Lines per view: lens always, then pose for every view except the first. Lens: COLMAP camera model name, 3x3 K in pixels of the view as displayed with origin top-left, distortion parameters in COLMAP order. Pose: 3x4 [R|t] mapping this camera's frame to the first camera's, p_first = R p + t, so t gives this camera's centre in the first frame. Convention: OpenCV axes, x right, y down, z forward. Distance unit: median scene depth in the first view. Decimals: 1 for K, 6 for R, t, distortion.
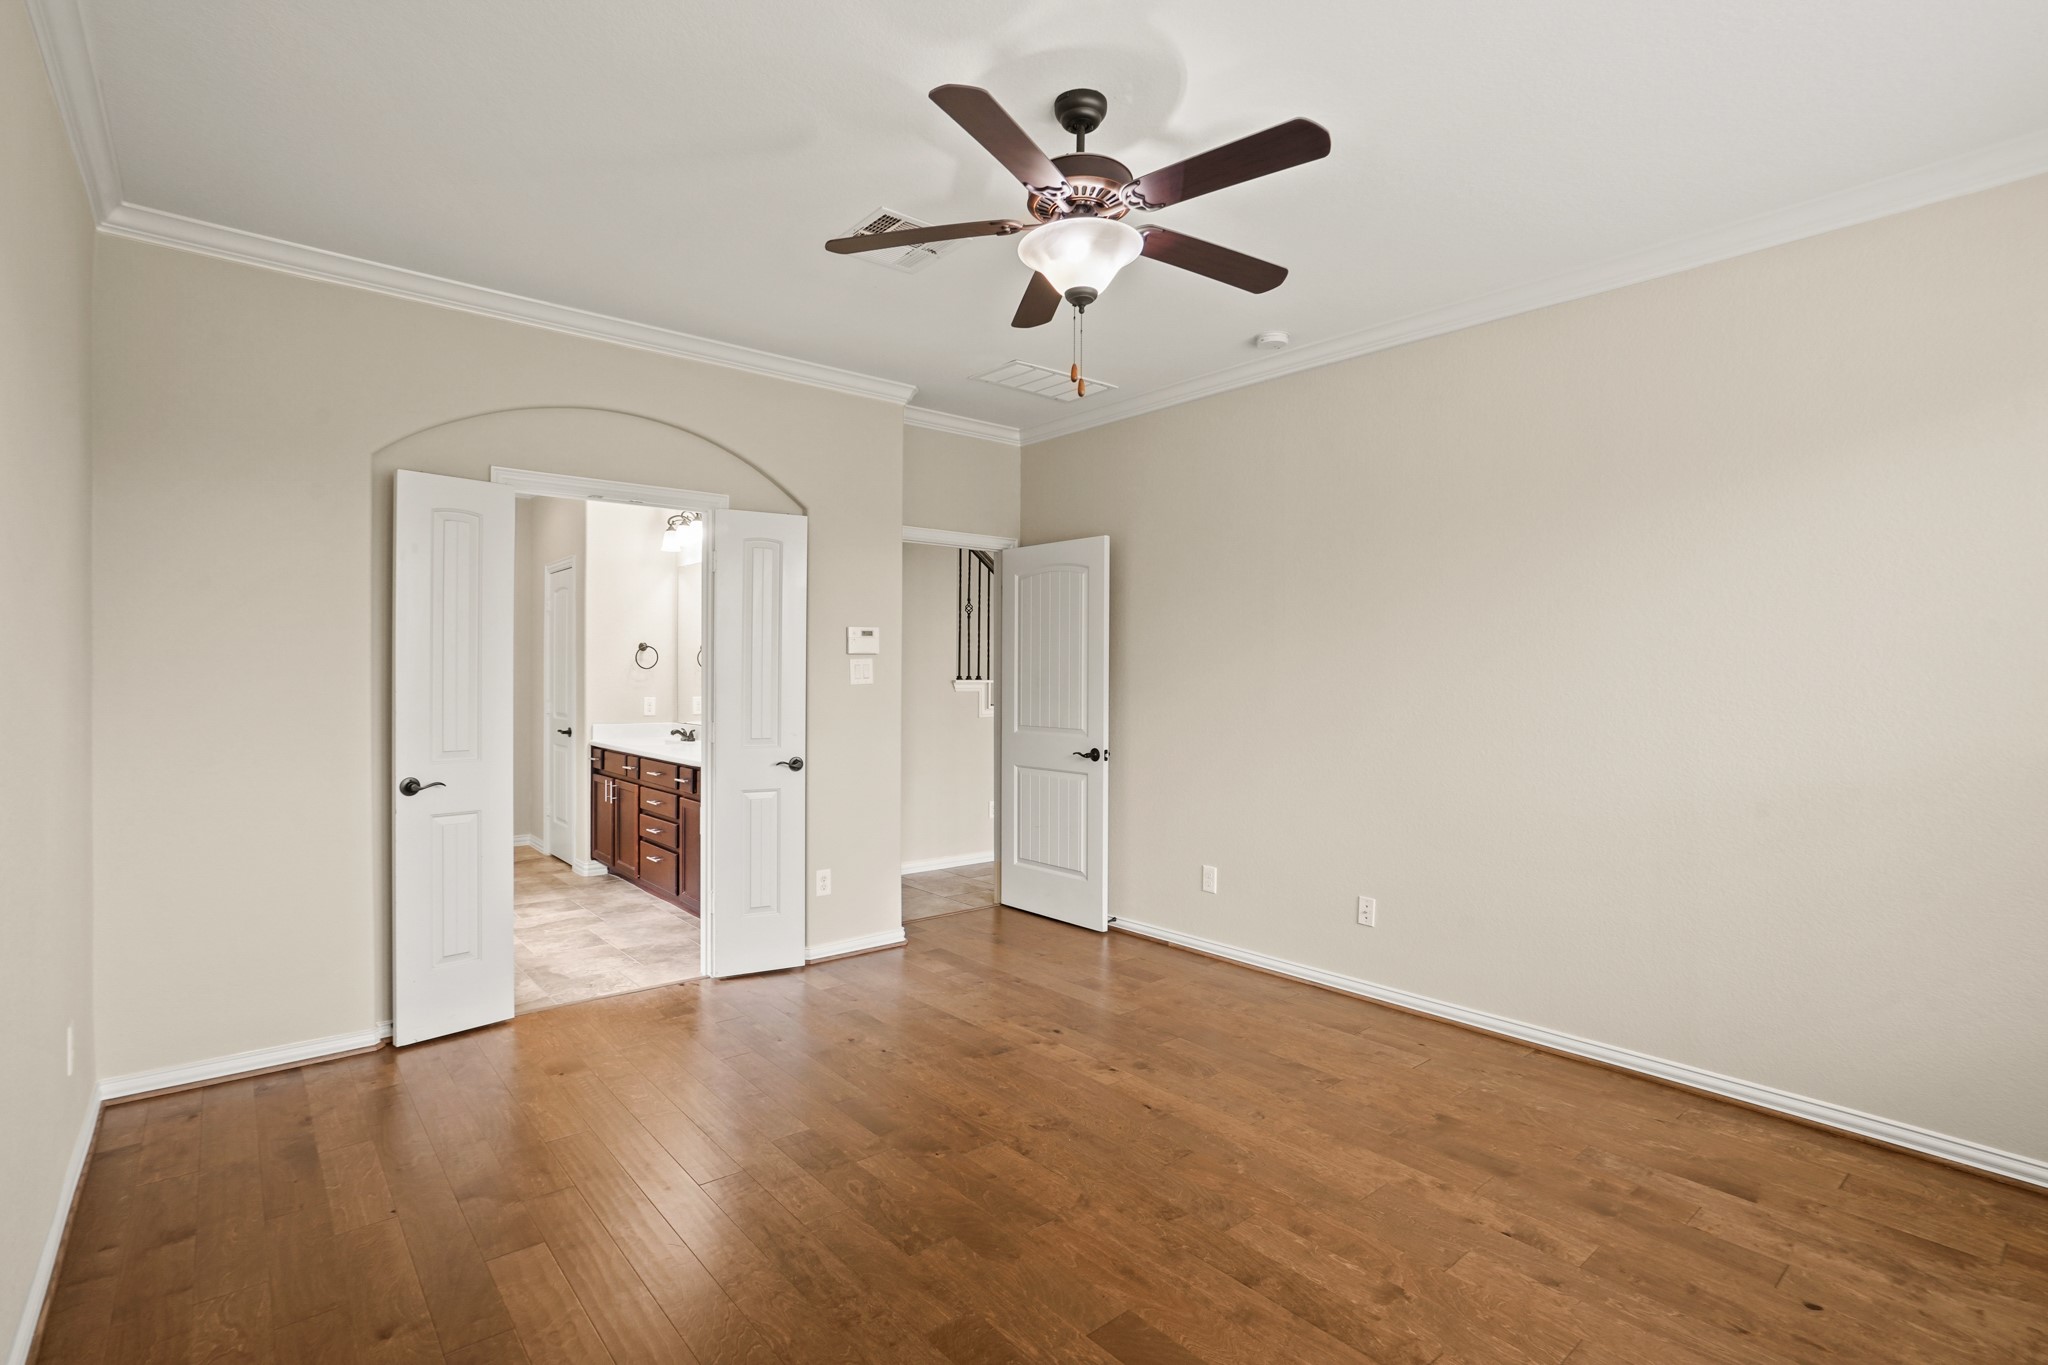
lens RADIAL K [[973.7, 0, 1020.1], [0, 973.7, 688.9], [0, 0, 1]] dist [-0.010600, 0.002325]
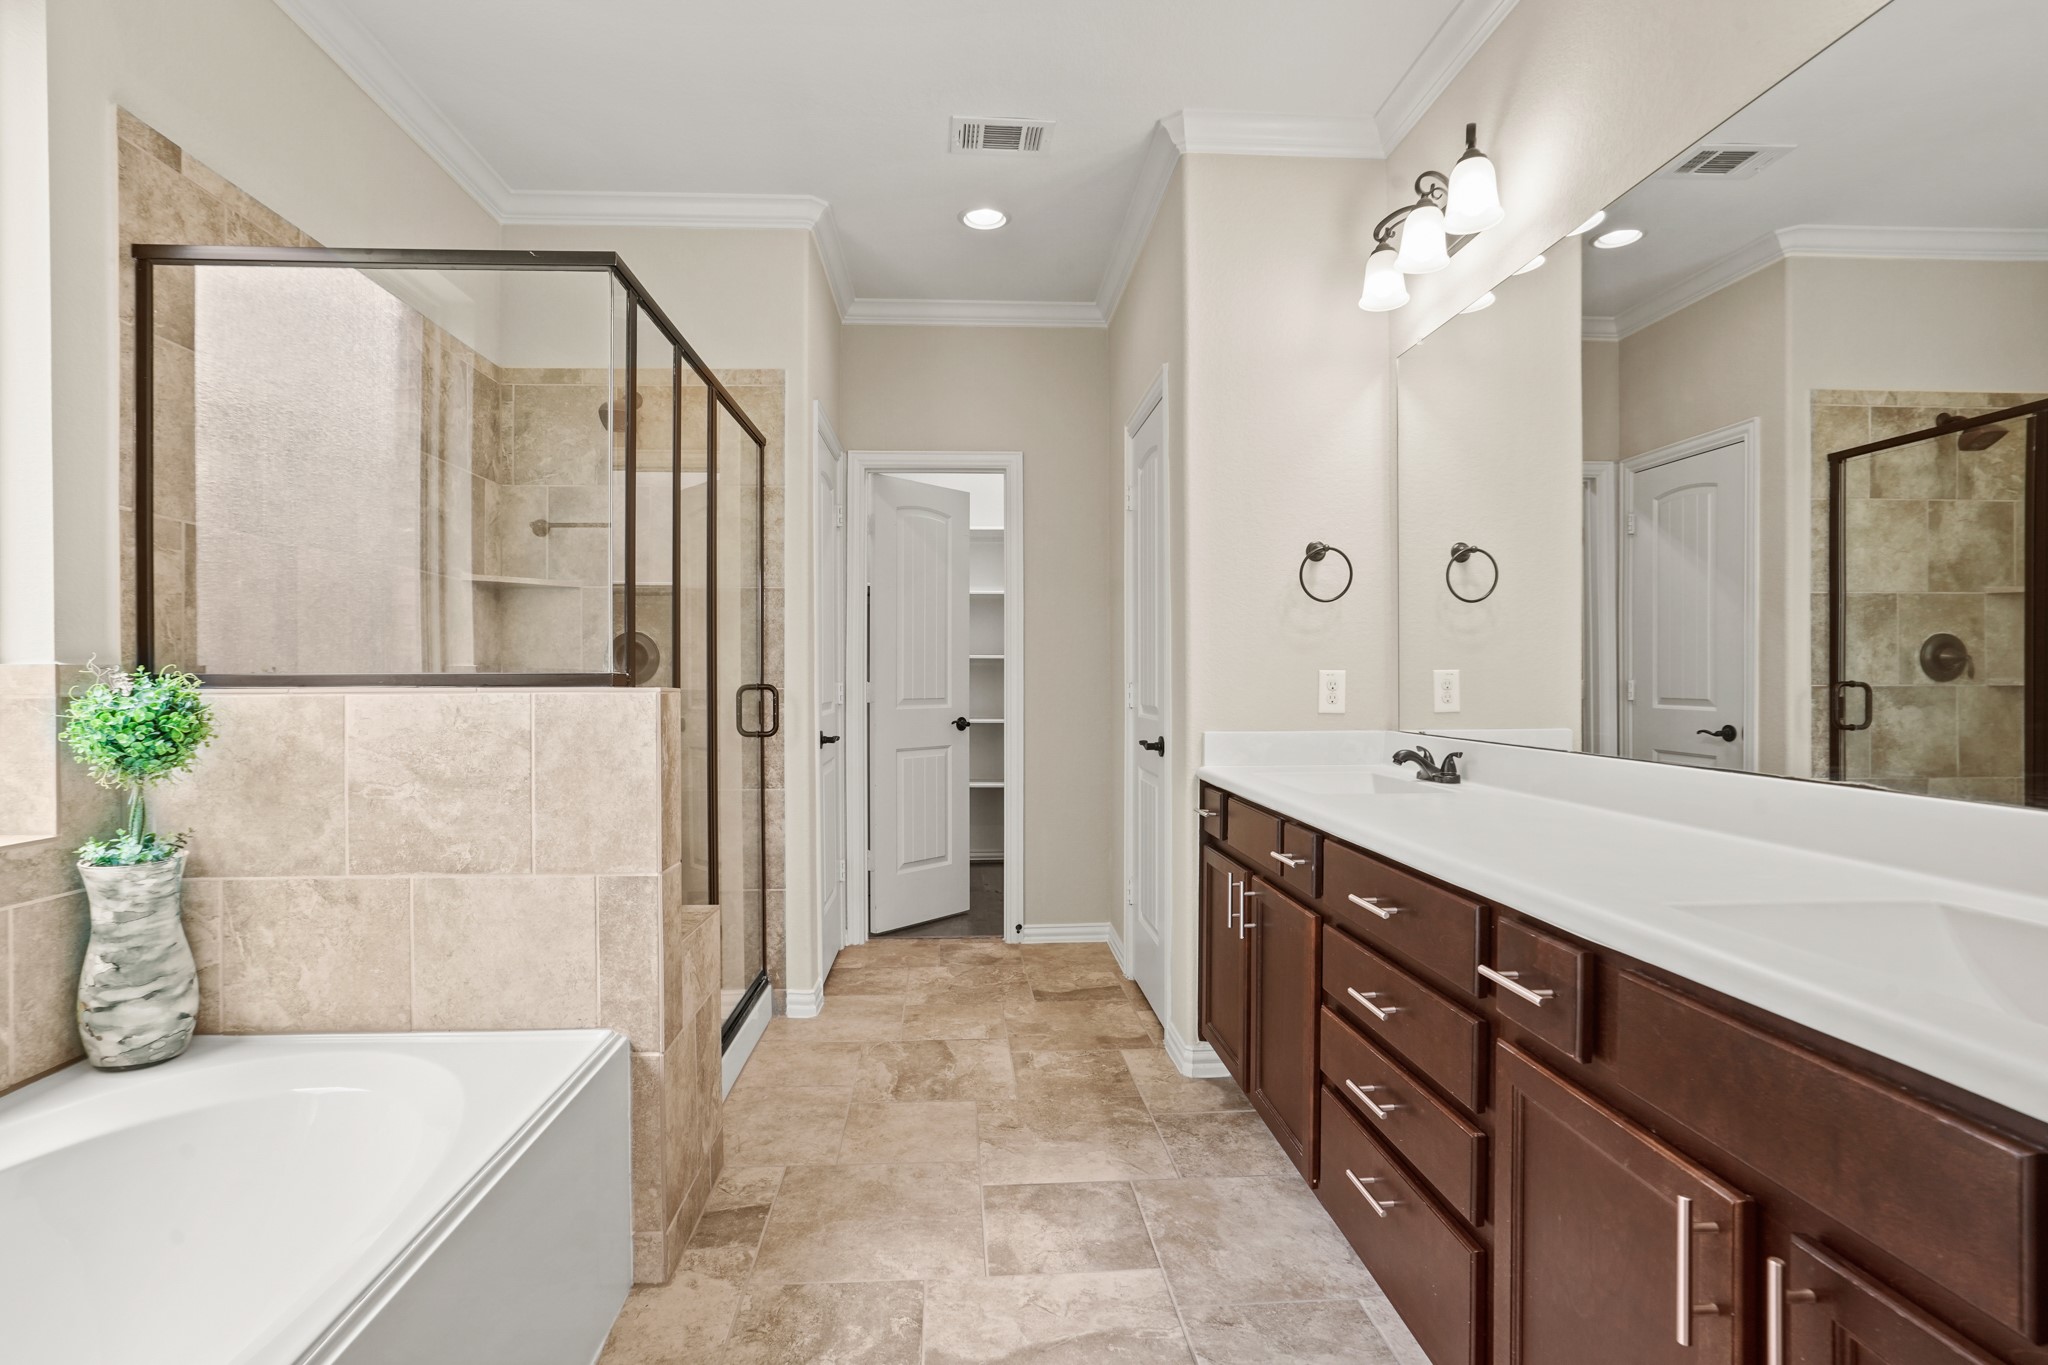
lens RADIAL K [[973.7, 0, 1015.8], [0, 973.7, 689.1], [0, 0, 1]] dist [-0.010600, 0.002325]
pose [[0.806724, -0.002026, -0.590925, -0.251174], [0.001367, 0.999998, -0.001563, 0.018078], [0.590927, 0.000453, 0.806725, 0.601356]]
